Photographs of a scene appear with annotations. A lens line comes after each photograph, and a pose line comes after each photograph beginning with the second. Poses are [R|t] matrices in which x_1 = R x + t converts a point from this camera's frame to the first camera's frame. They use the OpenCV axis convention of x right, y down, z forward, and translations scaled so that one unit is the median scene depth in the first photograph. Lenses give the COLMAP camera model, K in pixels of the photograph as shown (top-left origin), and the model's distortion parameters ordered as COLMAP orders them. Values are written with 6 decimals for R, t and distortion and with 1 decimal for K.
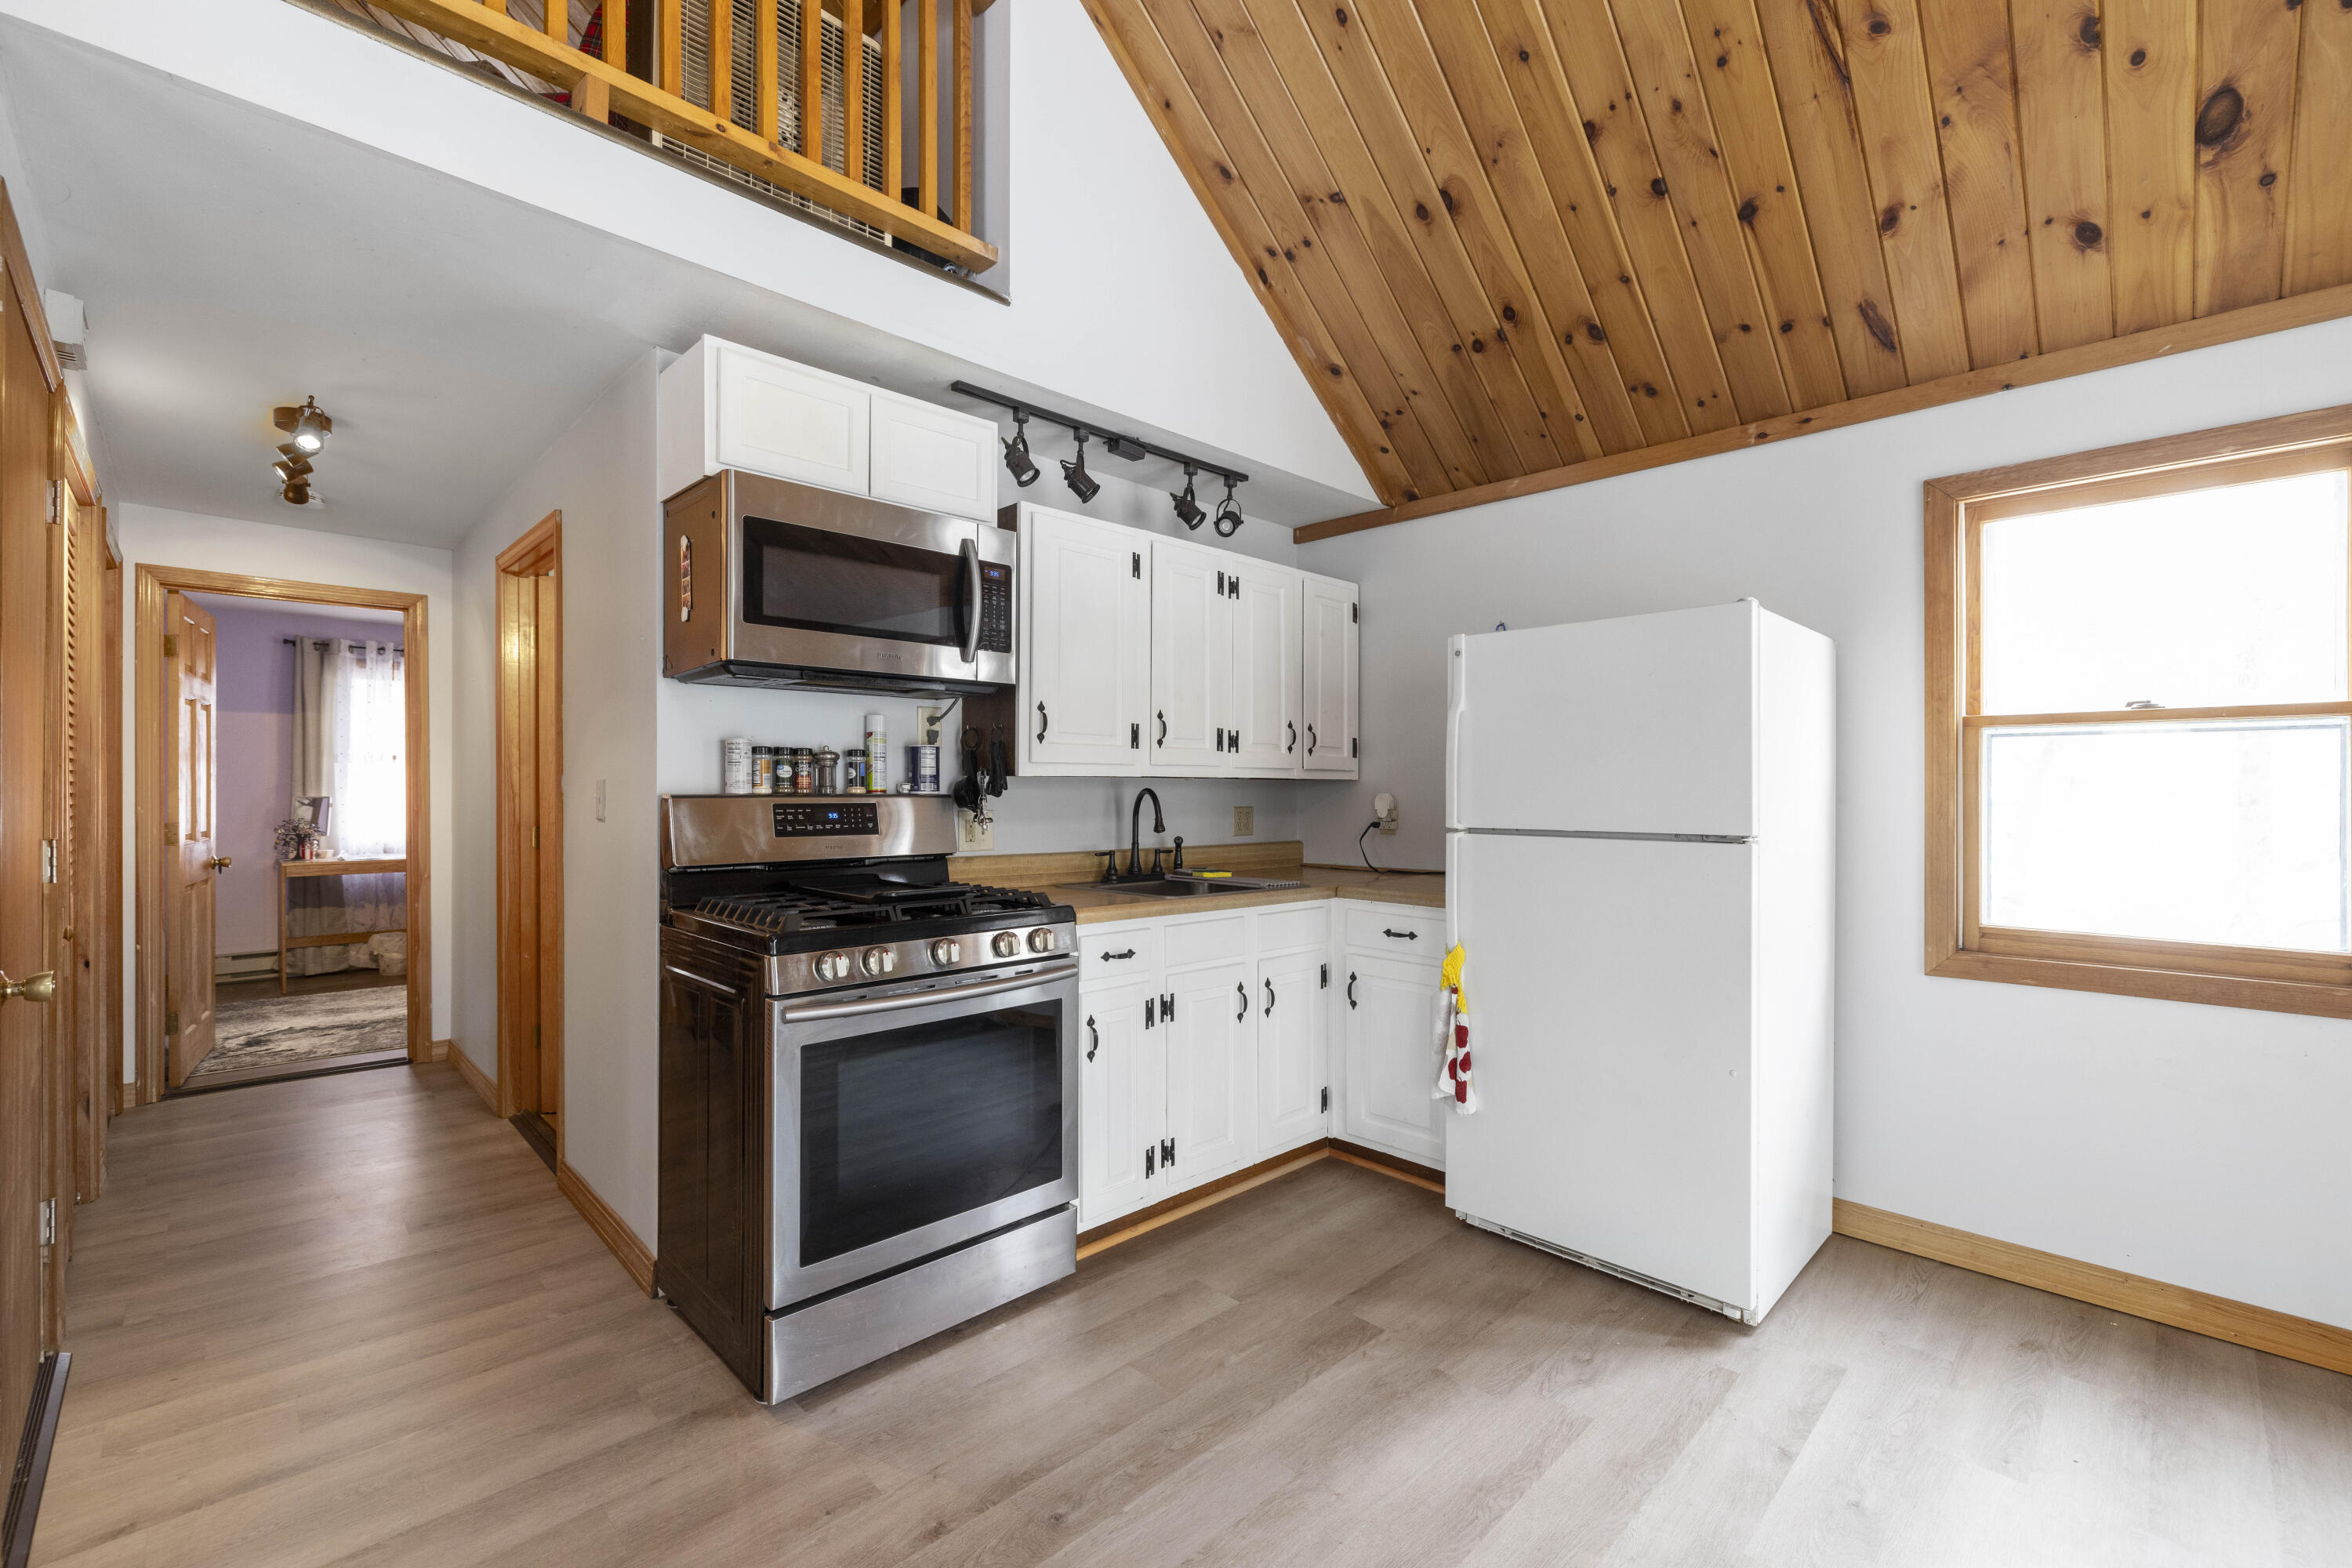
lens RADIAL K [[984.4, 0, 1160.6], [0, 984.4, 783.5], [0, 0, 1]] dist [-0.000159, -0.000258]
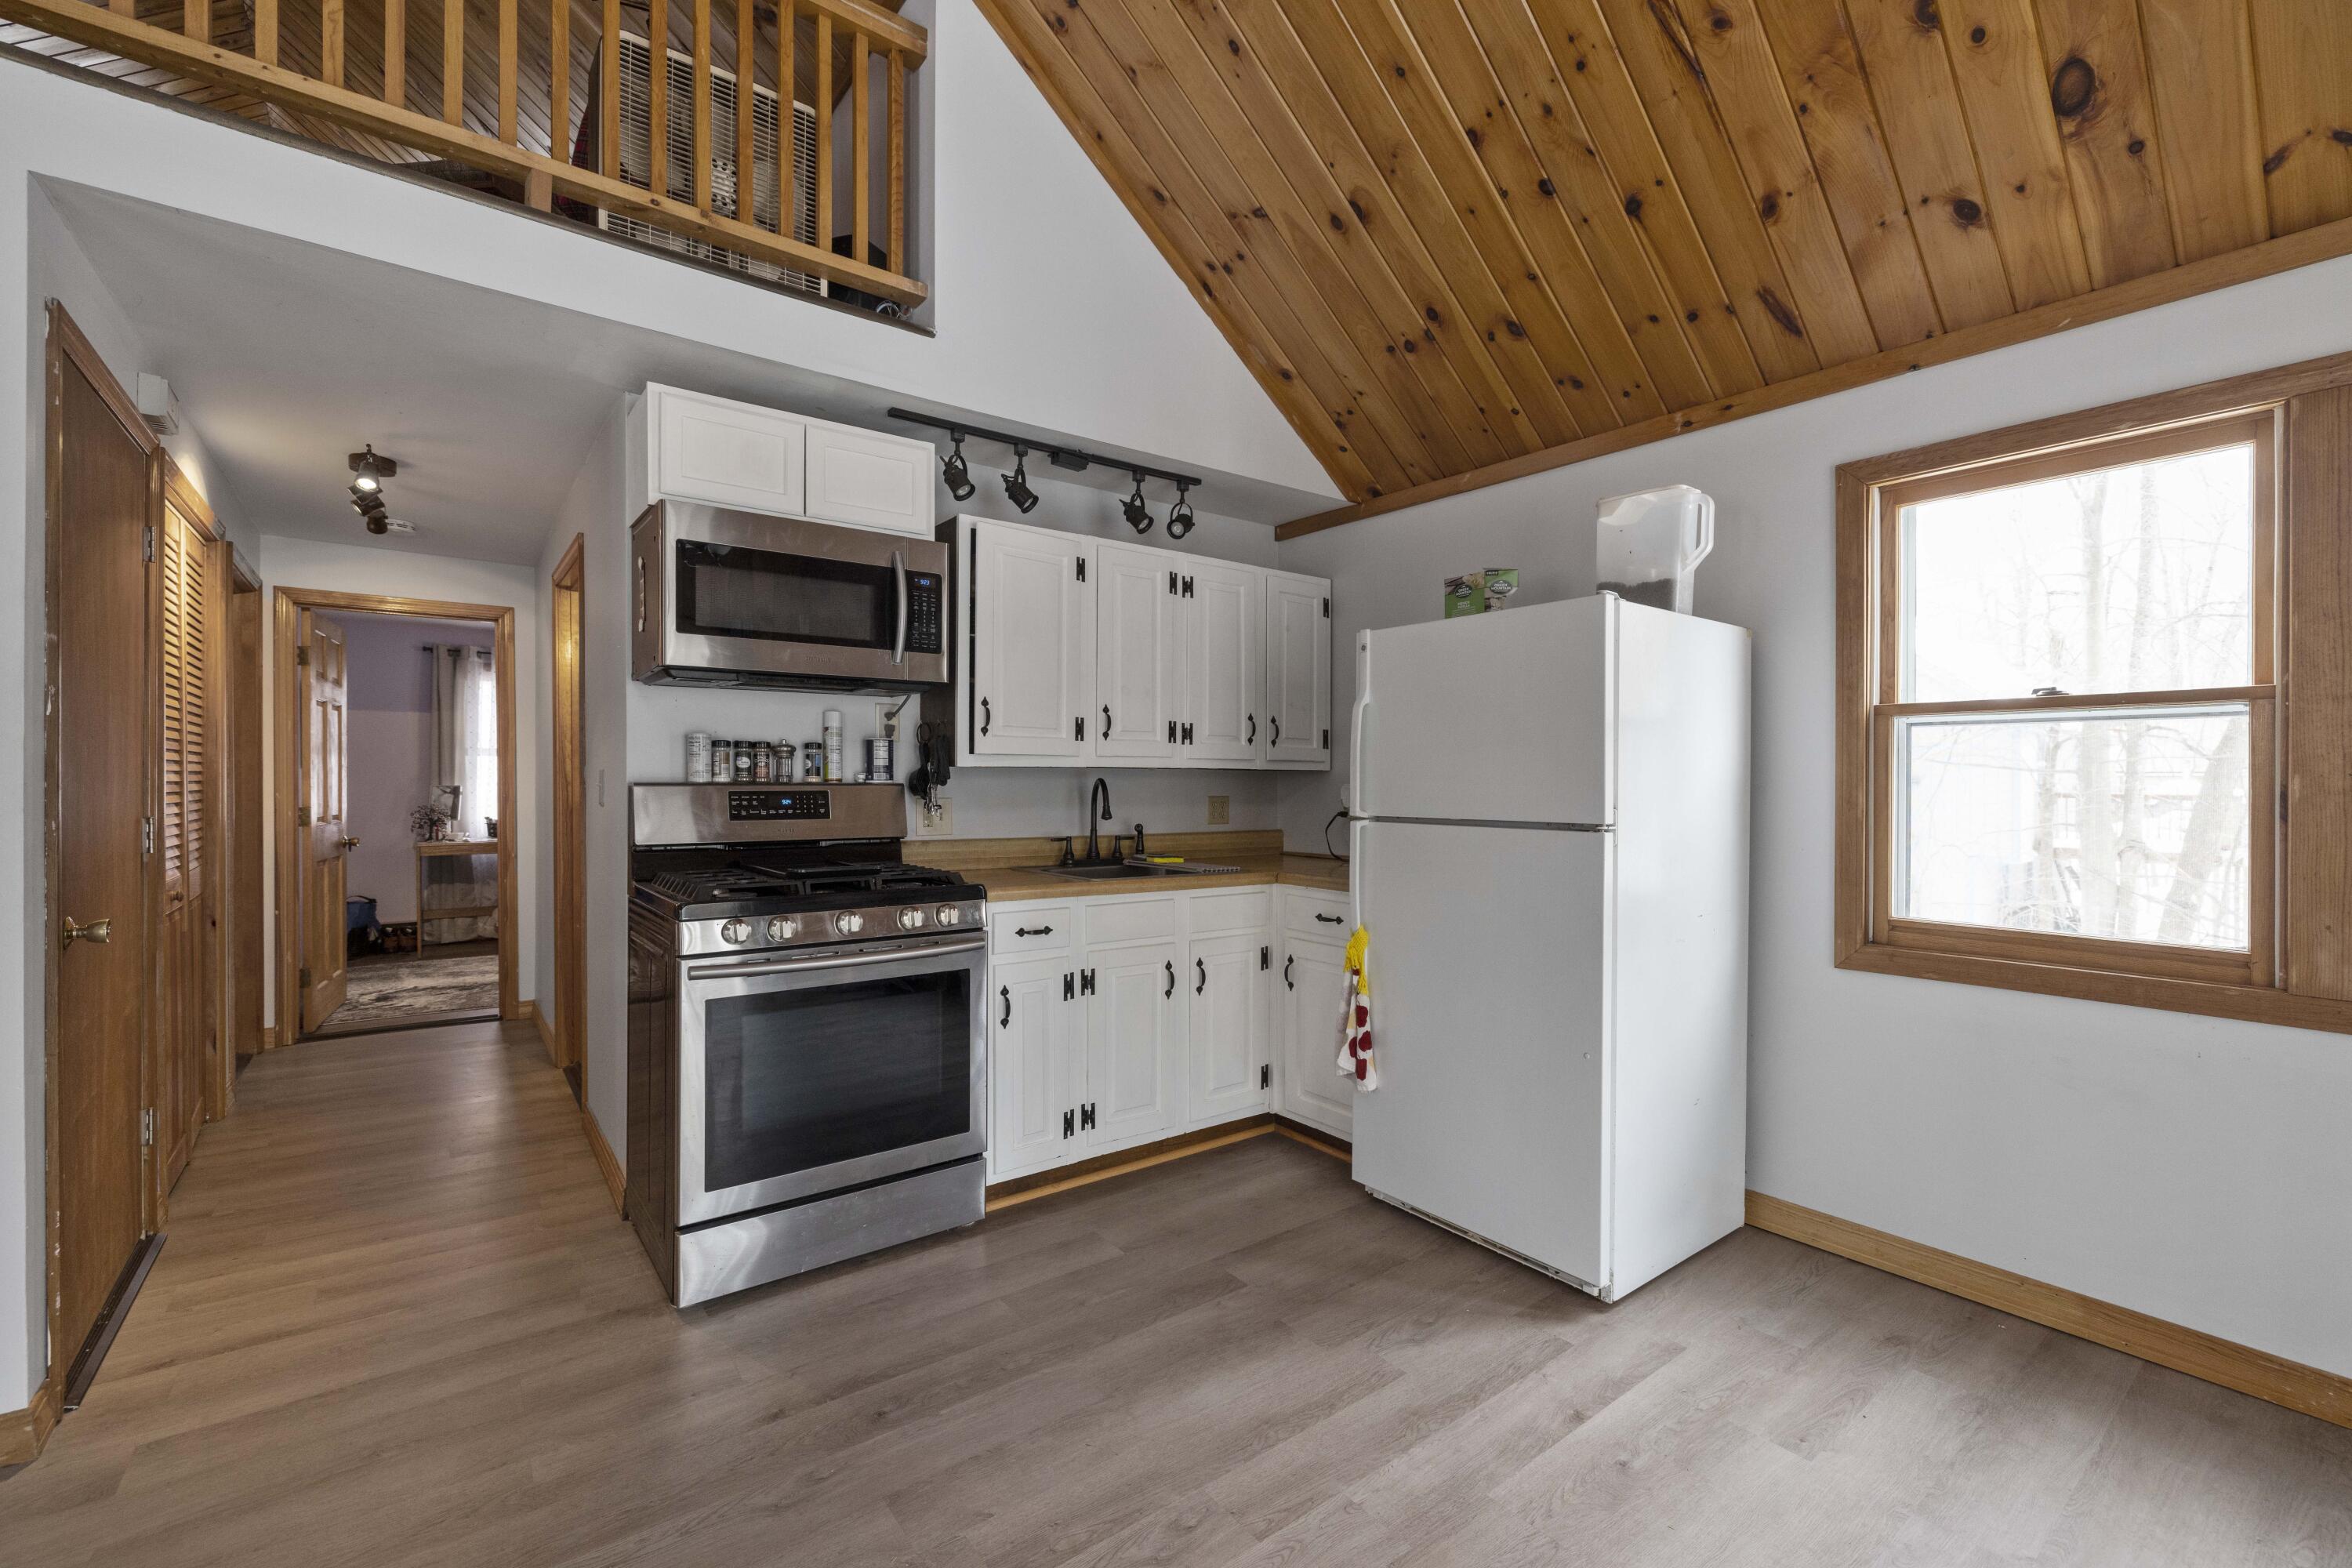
lens RADIAL K [[984.4, 0, 1165.5], [0, 984.4, 780.1], [0, 0, 1]] dist [-0.000159, -0.000258]
pose [[0.992760, 0.001182, -0.120105, 0.233542], [-0.000596, 0.999988, 0.004915, 0.002199], [0.120109, -0.004808, 0.992749, -0.059680]]
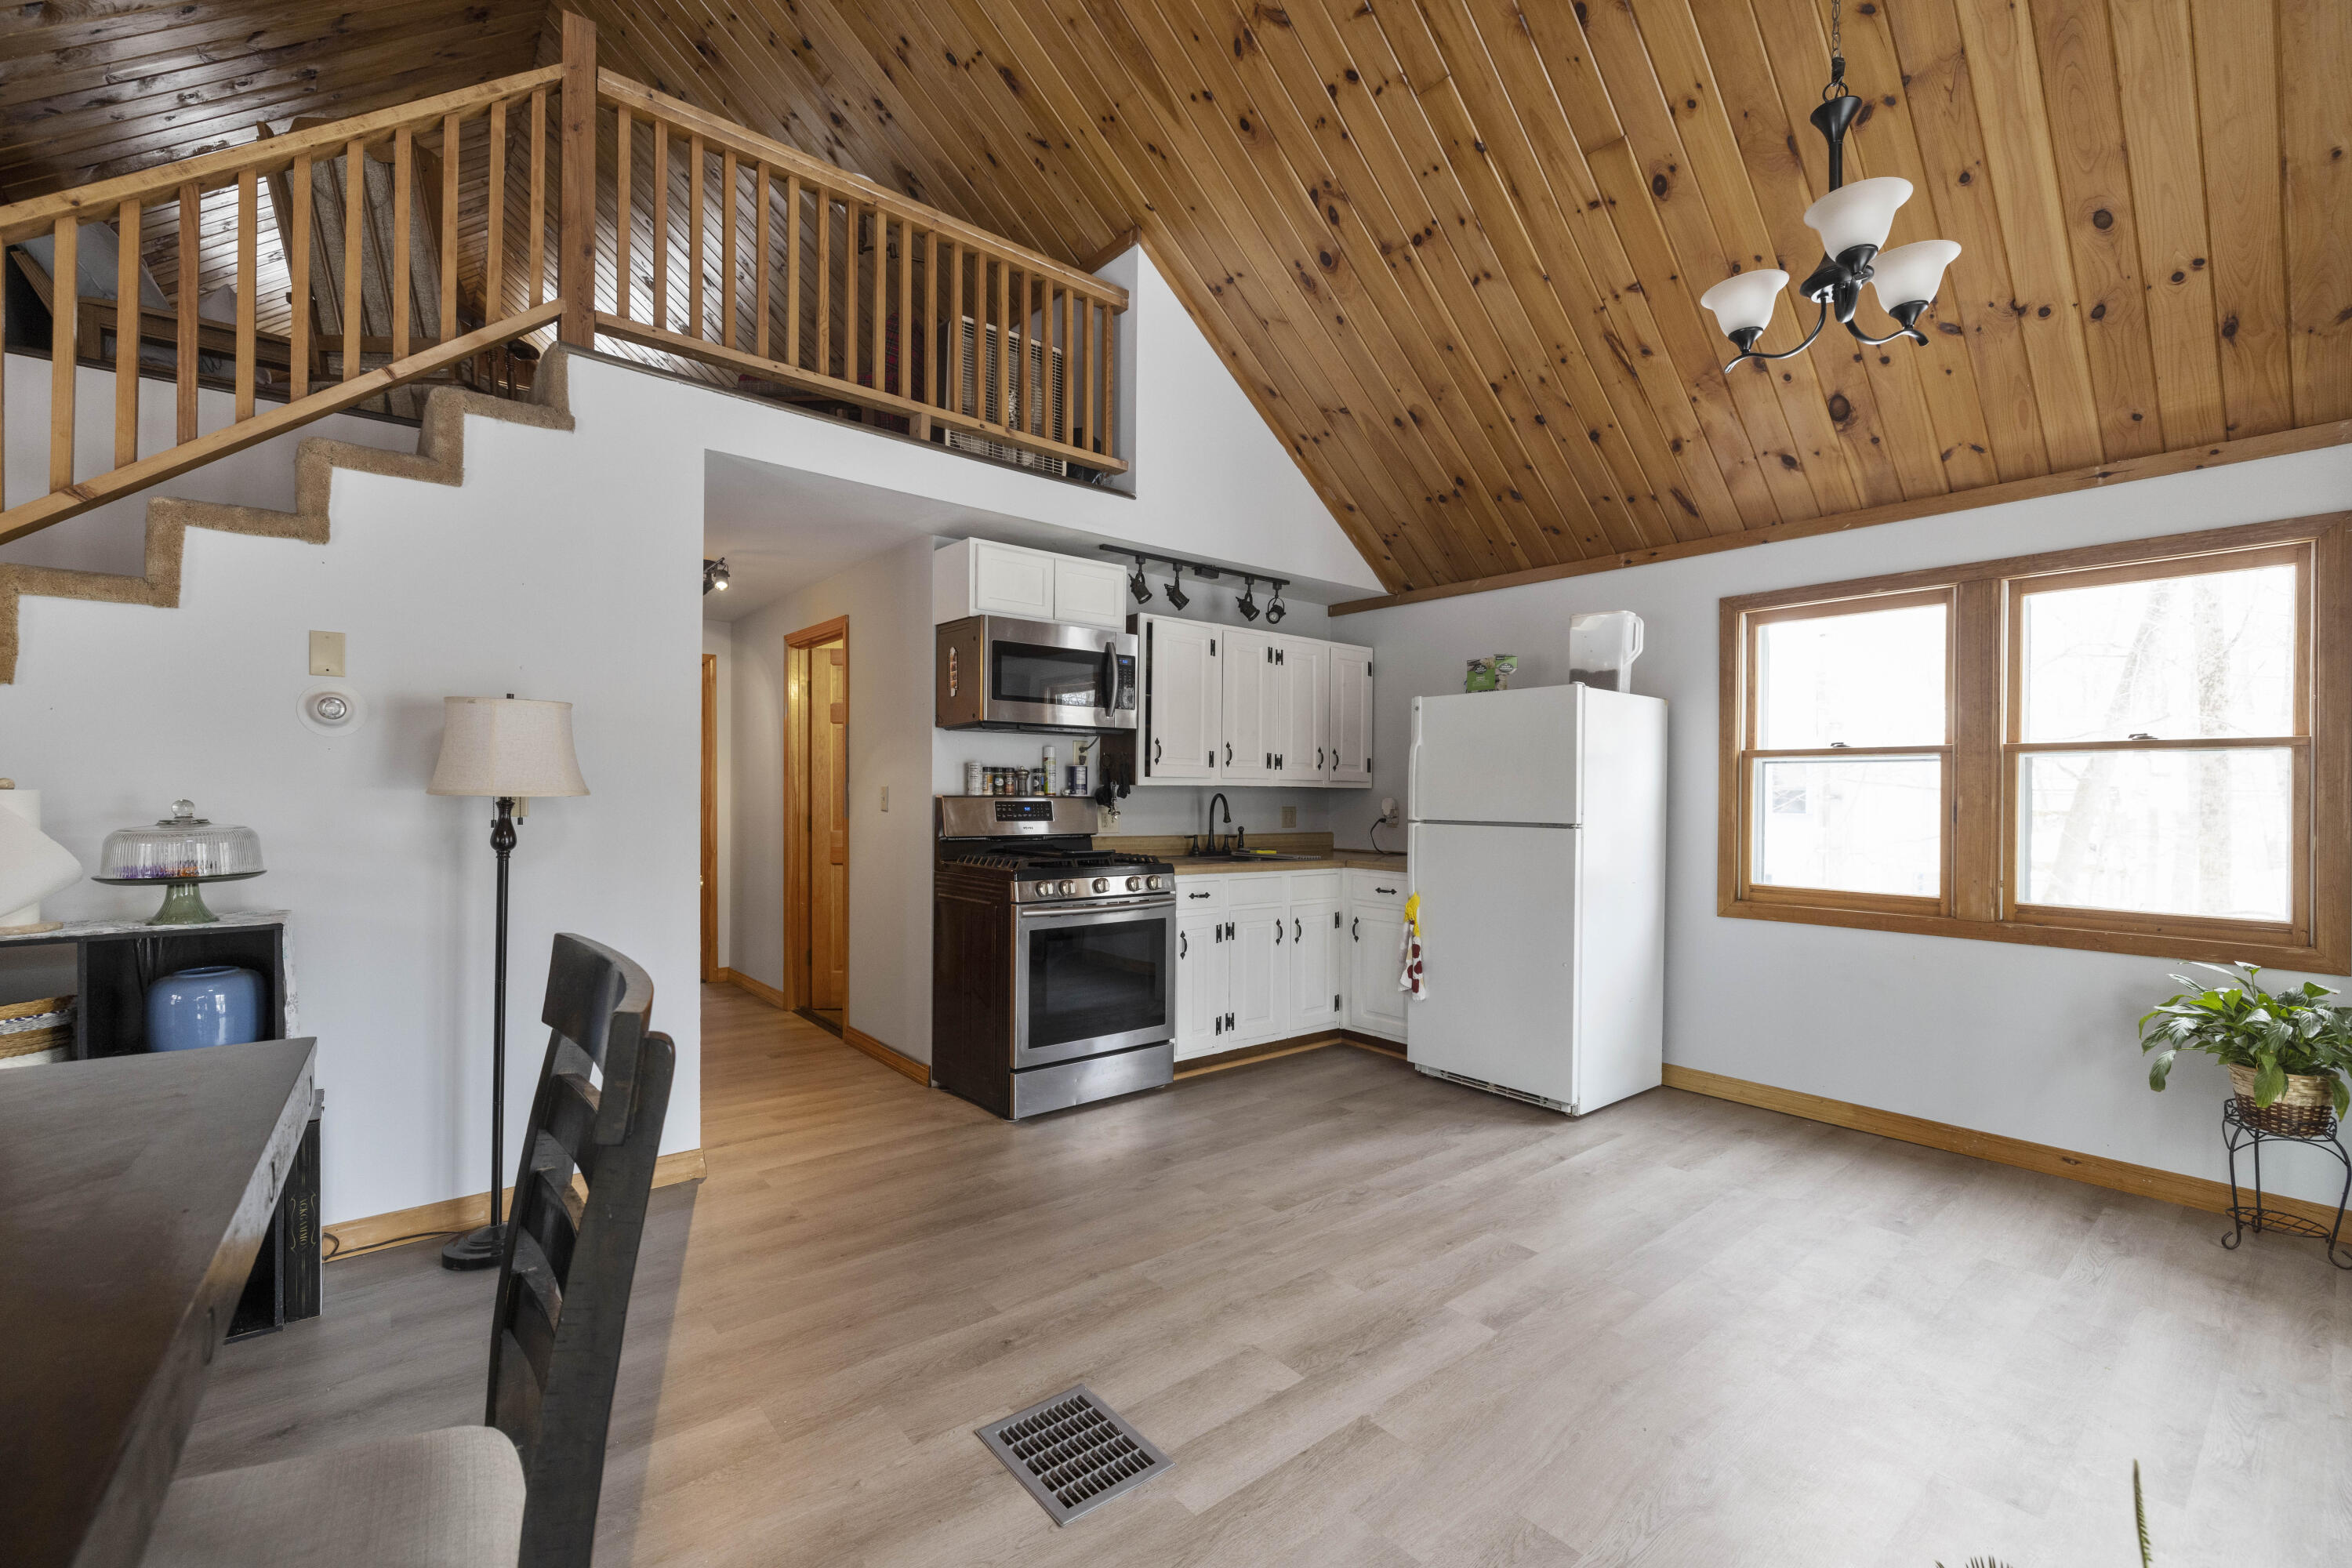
lens RADIAL K [[984.4, 0, 1160.0], [0, 984.4, 792.9], [0, 0, 1]] dist [-0.000159, -0.000258]
pose [[0.996423, 0.005730, -0.084316, 0.028662], [-0.005333, 0.999974, 0.004942, -0.003508], [0.084342, -0.004474, 0.996427, -0.636874]]
